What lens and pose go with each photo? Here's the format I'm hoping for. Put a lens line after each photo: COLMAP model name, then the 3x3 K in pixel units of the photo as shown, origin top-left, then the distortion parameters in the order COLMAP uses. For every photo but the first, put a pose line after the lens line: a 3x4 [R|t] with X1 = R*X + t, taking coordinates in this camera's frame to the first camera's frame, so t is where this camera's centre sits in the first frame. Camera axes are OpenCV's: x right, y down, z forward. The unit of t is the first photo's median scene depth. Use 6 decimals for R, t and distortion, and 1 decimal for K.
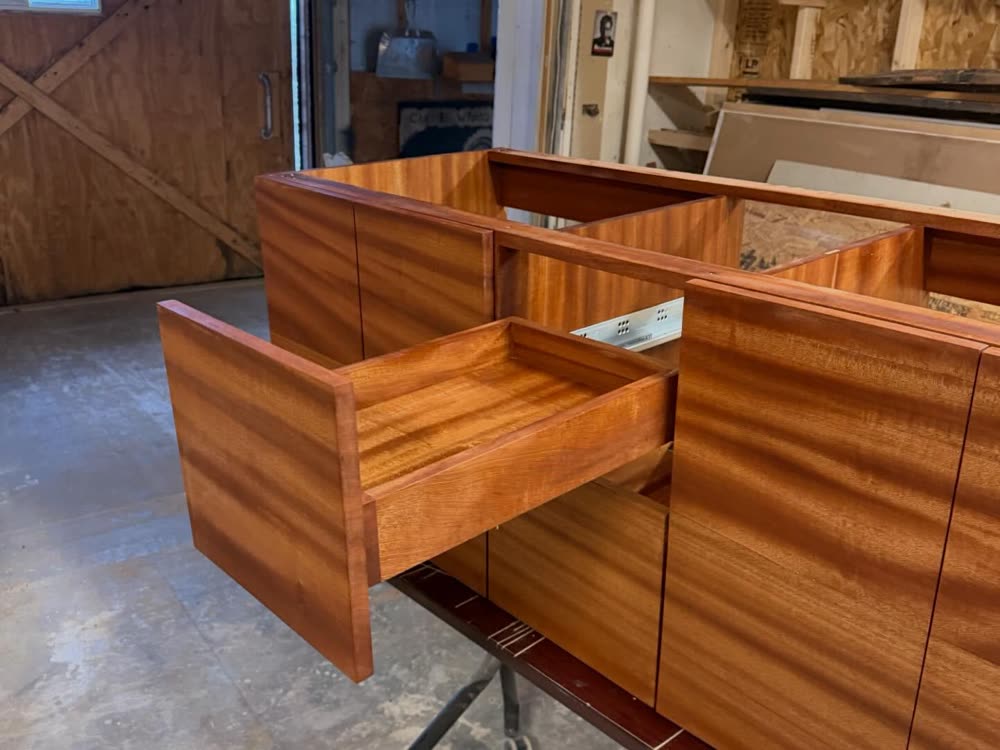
lens RADIAL K [[916.7, 0, 500.0], [0, 916.7, 375.0], [0, 0, 1]] dist [0.021353, -0.112631]
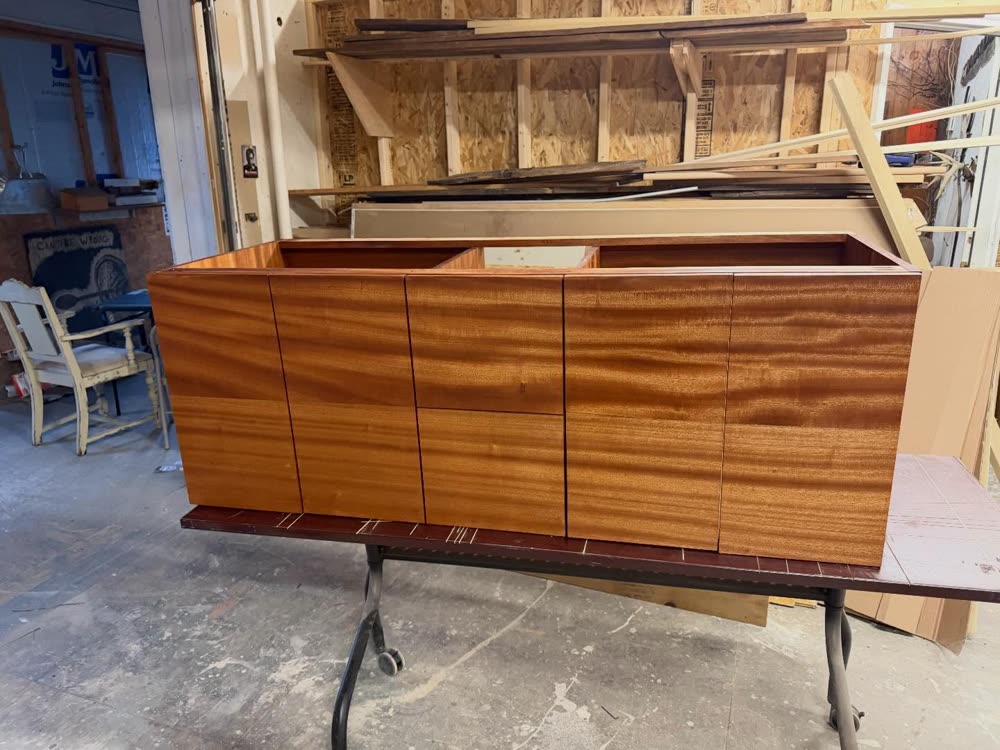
lens RADIAL K [[703.2, 0, 500.0], [0, 703.2, 375.0], [0, 0, 1]] dist [-0.005902, -0.071965]
pose [[0.822179, -0.201193, 0.532488, -0.195996], [0.234289, 0.972151, 0.005563, 0.013401], [-0.518778, 0.120182, 0.846419, -0.024535]]
